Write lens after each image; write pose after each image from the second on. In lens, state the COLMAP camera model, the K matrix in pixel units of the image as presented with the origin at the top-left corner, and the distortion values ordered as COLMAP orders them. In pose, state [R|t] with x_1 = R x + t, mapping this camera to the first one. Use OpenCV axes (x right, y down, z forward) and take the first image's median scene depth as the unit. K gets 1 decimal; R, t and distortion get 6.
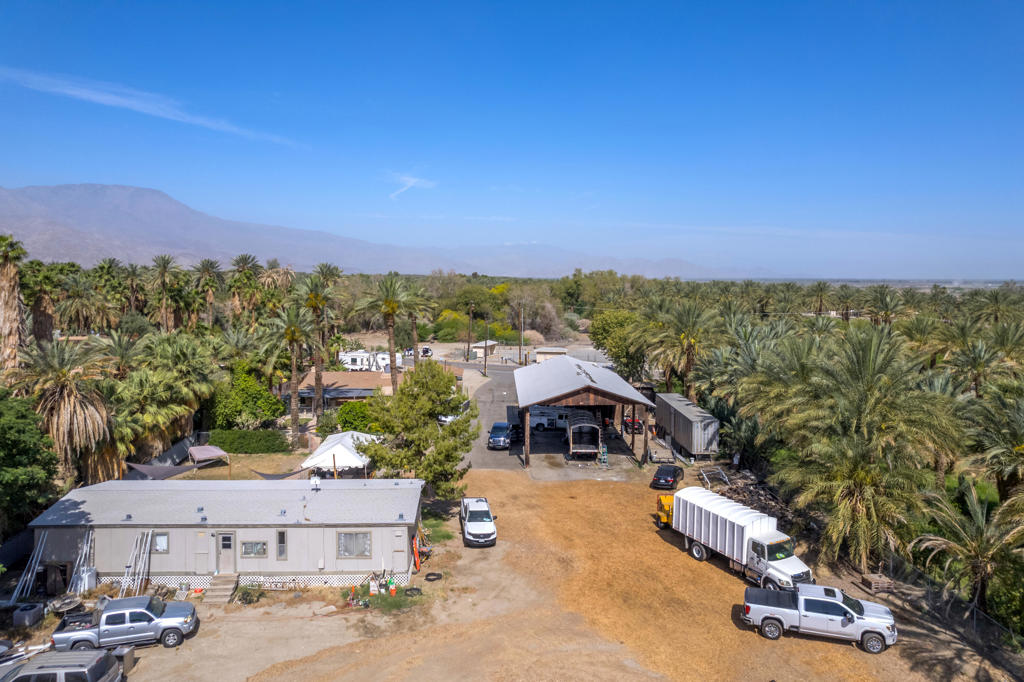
lens RADIAL K [[3077.1, 0, 511.9], [0, 3077.1, 342.0], [0, 0, 1]] dist [-0.170021, 0.000000]
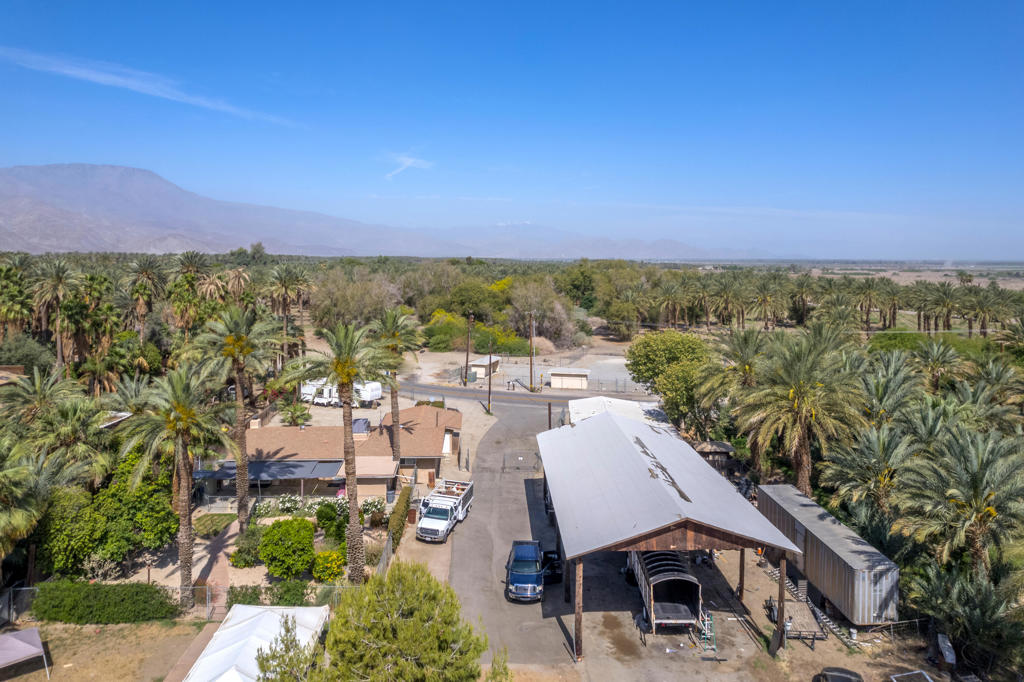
lens RADIAL K [[2435.8, 0, 511.9], [0, 2435.8, 338.6], [0, 0, 1]] dist [-0.102713, 0.000000]
pose [[0.999963, 0.001632, 0.008457, -0.007545], [-0.001804, 0.999791, 0.020362, -0.018644], [-0.008422, -0.020377, 0.999757, 0.357167]]
